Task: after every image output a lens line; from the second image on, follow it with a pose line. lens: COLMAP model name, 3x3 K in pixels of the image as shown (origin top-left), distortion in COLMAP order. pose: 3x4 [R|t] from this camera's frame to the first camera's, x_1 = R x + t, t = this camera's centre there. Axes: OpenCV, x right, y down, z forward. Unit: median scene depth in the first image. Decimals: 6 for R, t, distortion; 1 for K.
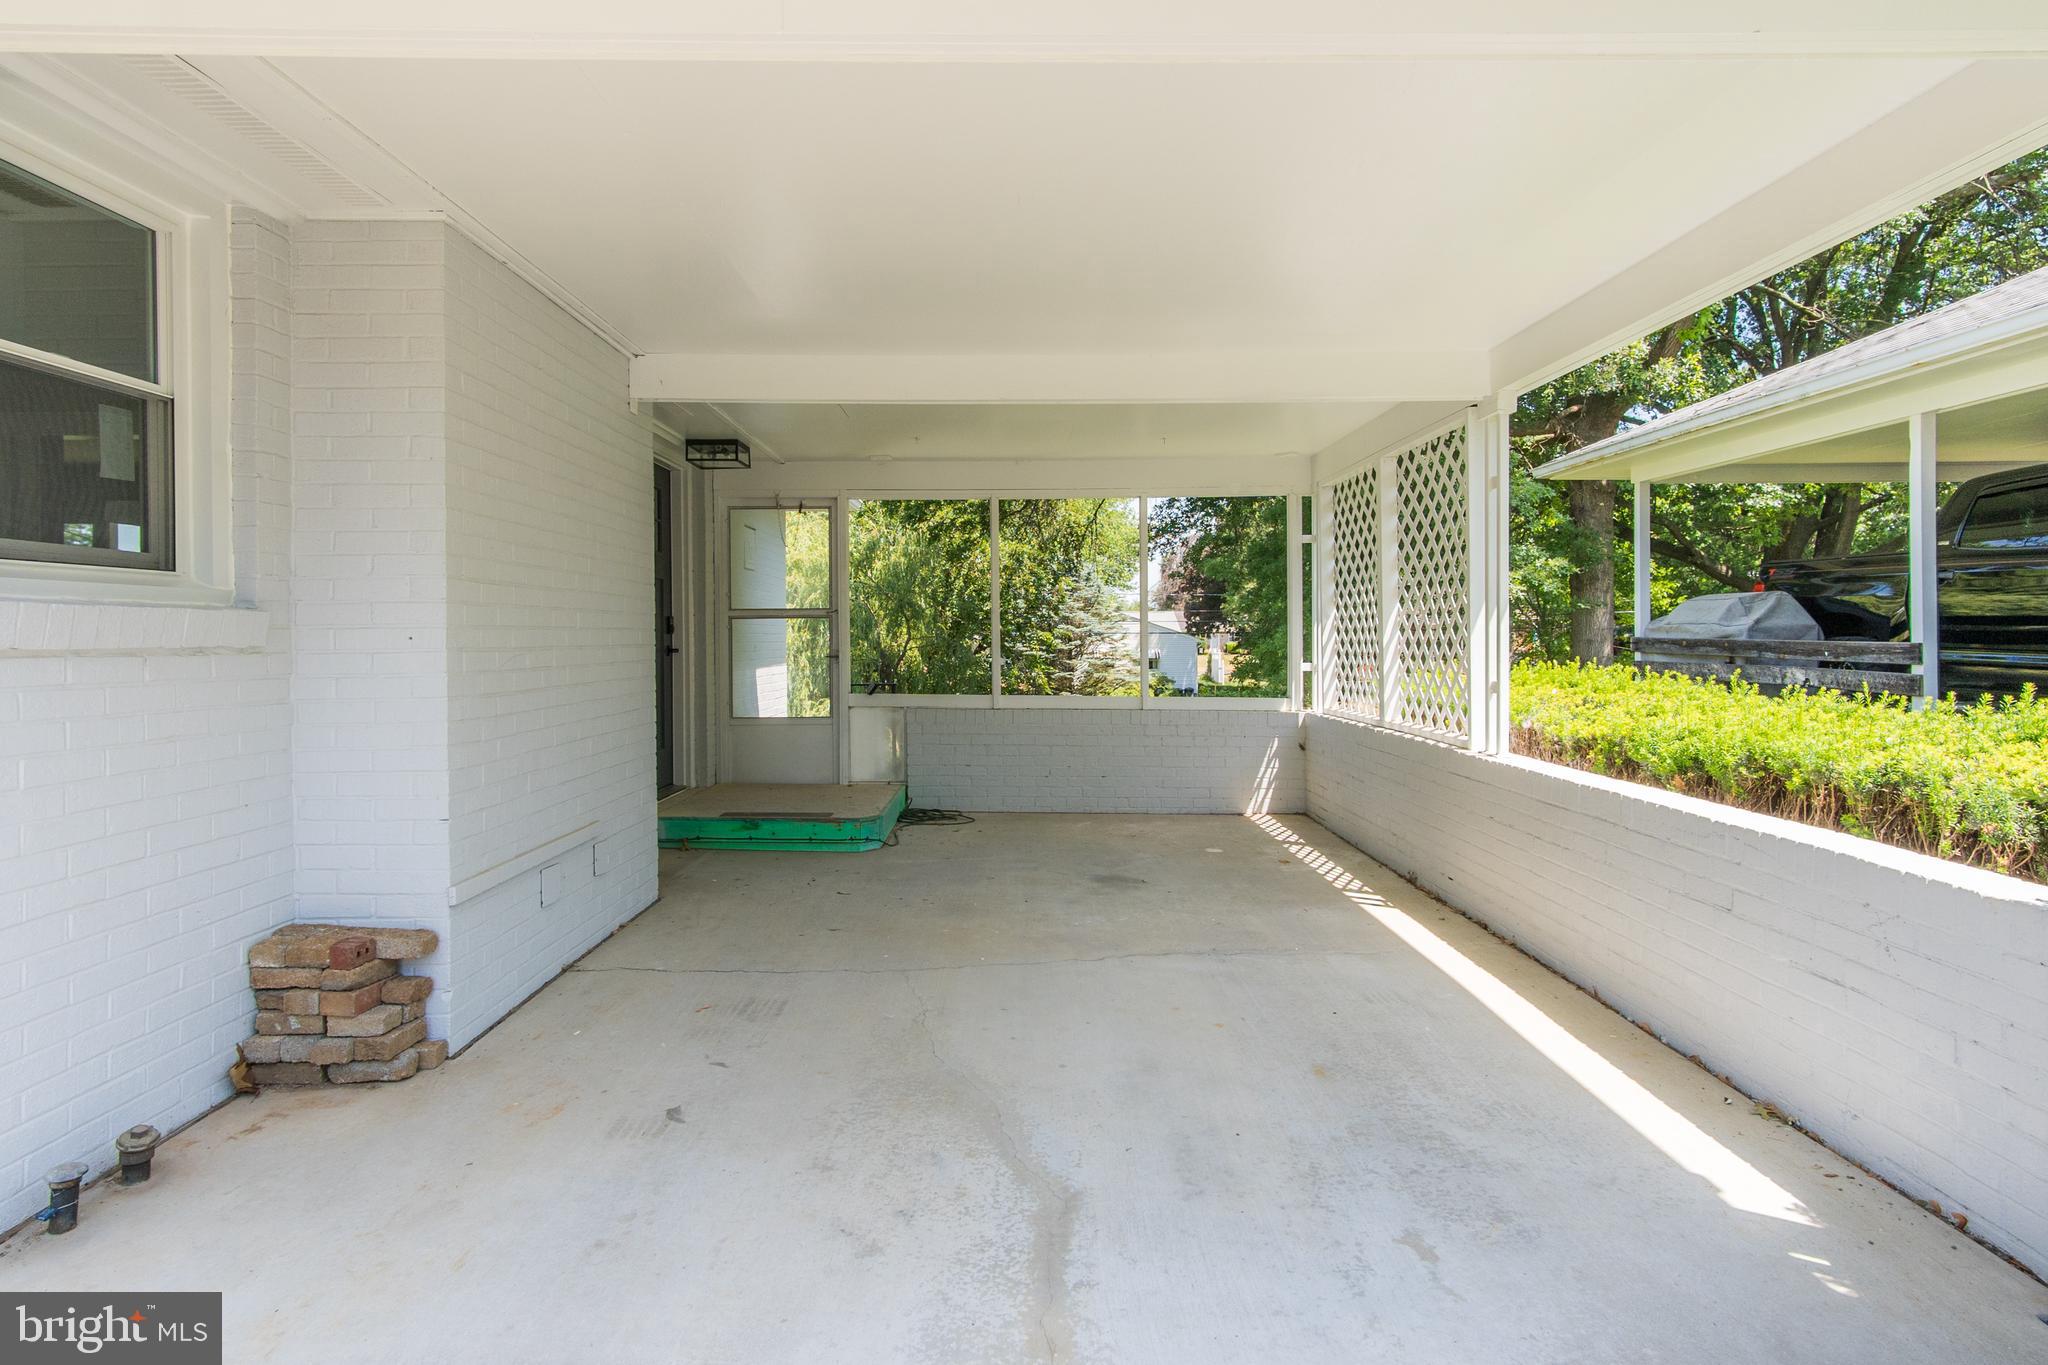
lens RADIAL K [[1091.0, 0, 1023.3], [0, 1091.0, 671.4], [0, 0, 1]] dist [-0.001947, -0.000100]
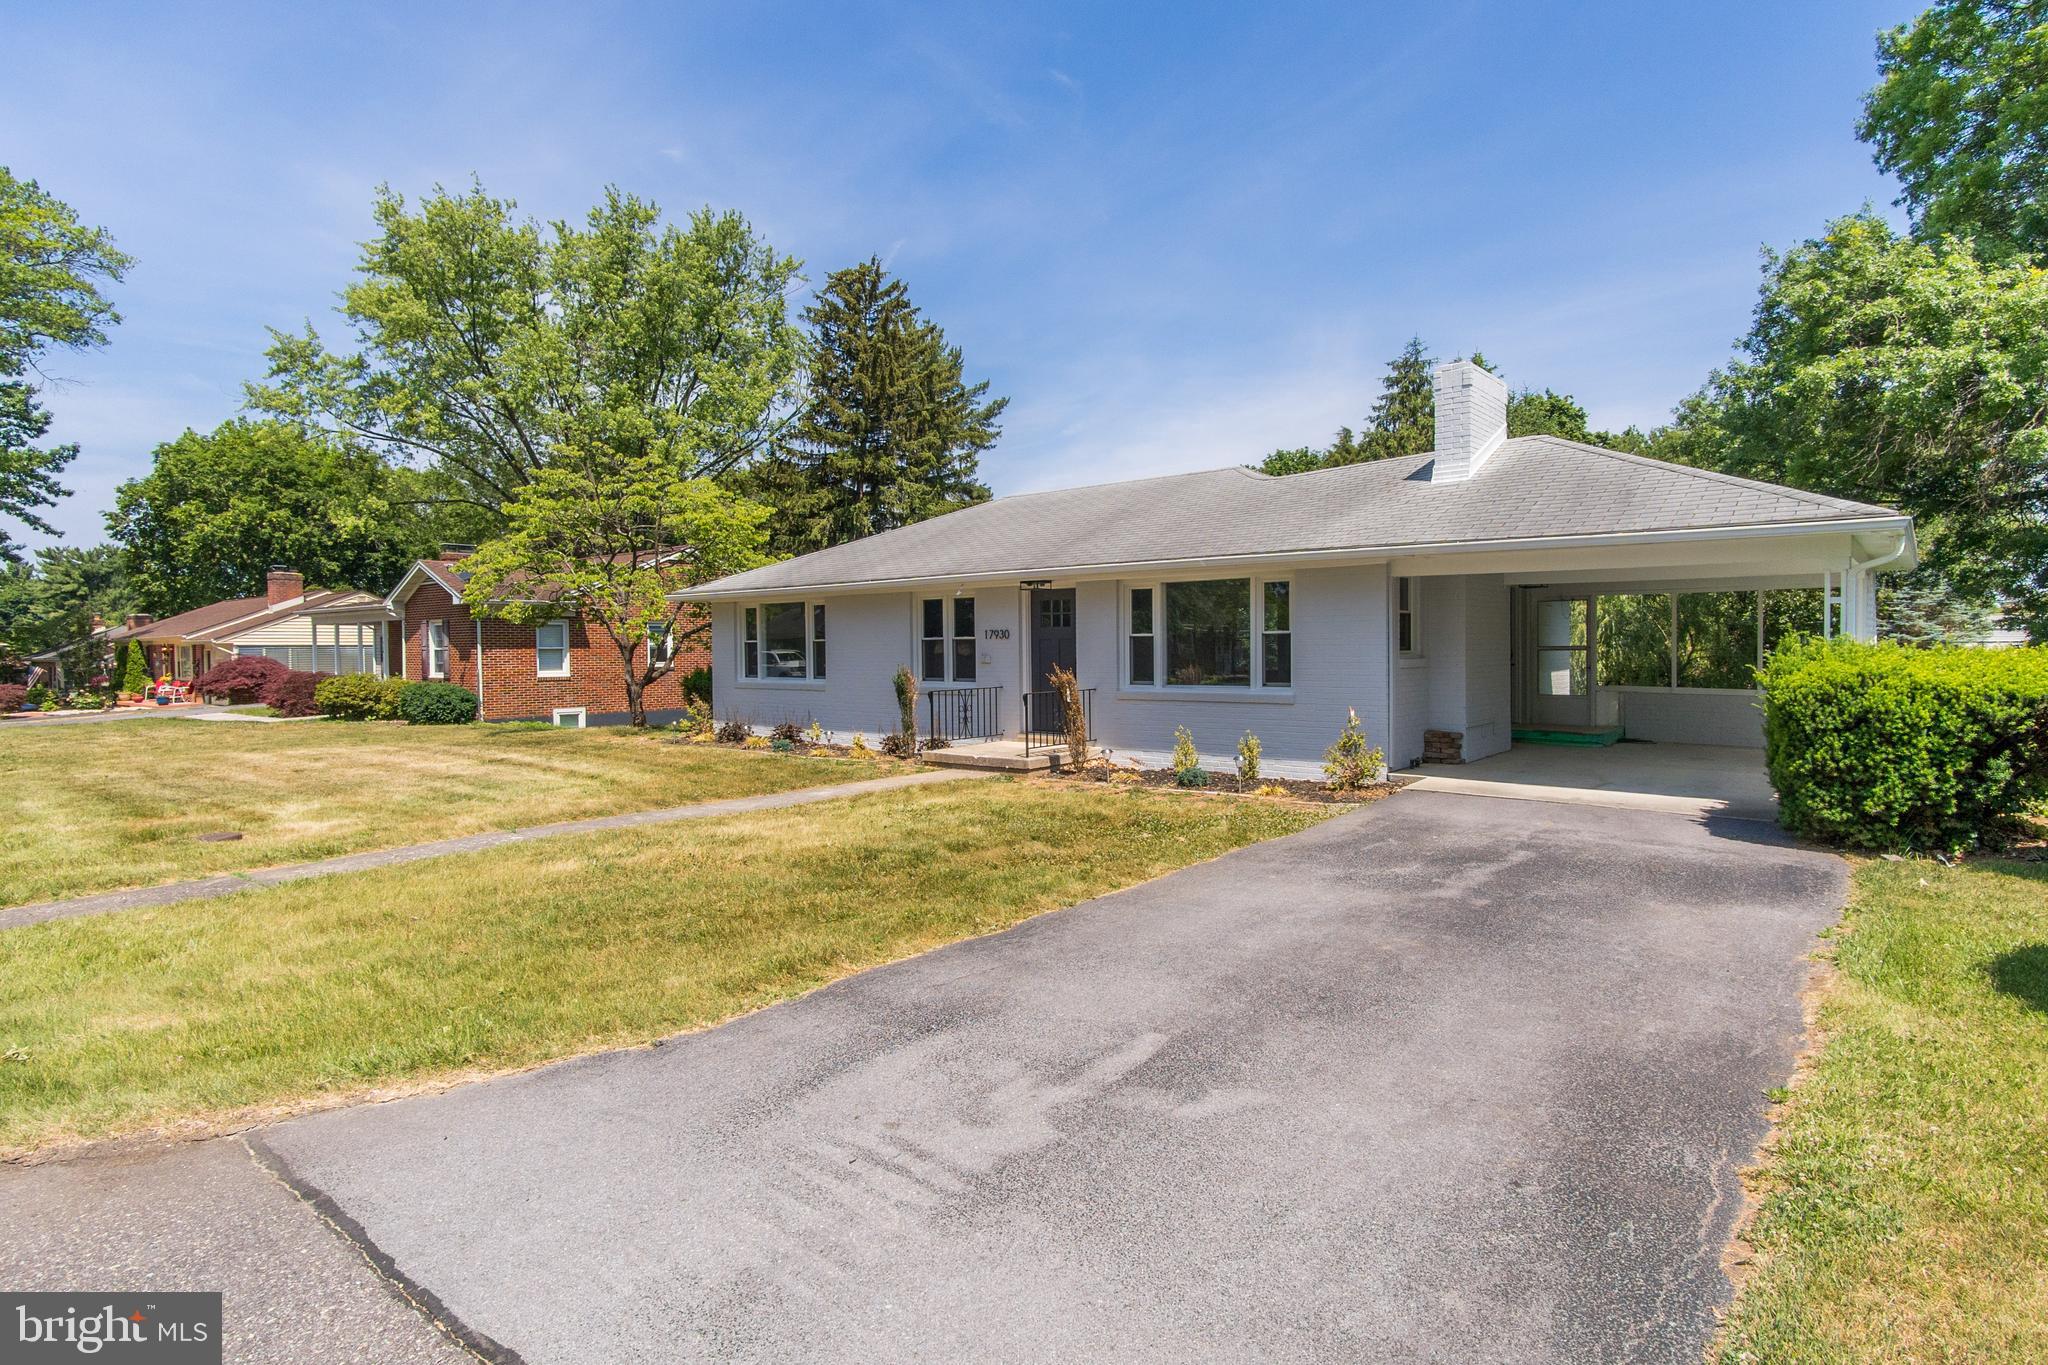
lens RADIAL K [[1091.0, 0, 1025.9], [0, 1091.0, 677.1], [0, 0, 1]] dist [-0.001947, -0.000100]
pose [[0.760125, 0.019105, -0.649495, 0.476574], [-0.016133, 0.999814, 0.010530, -0.000191], [0.649576, 0.002474, 0.760293, -1.718607]]
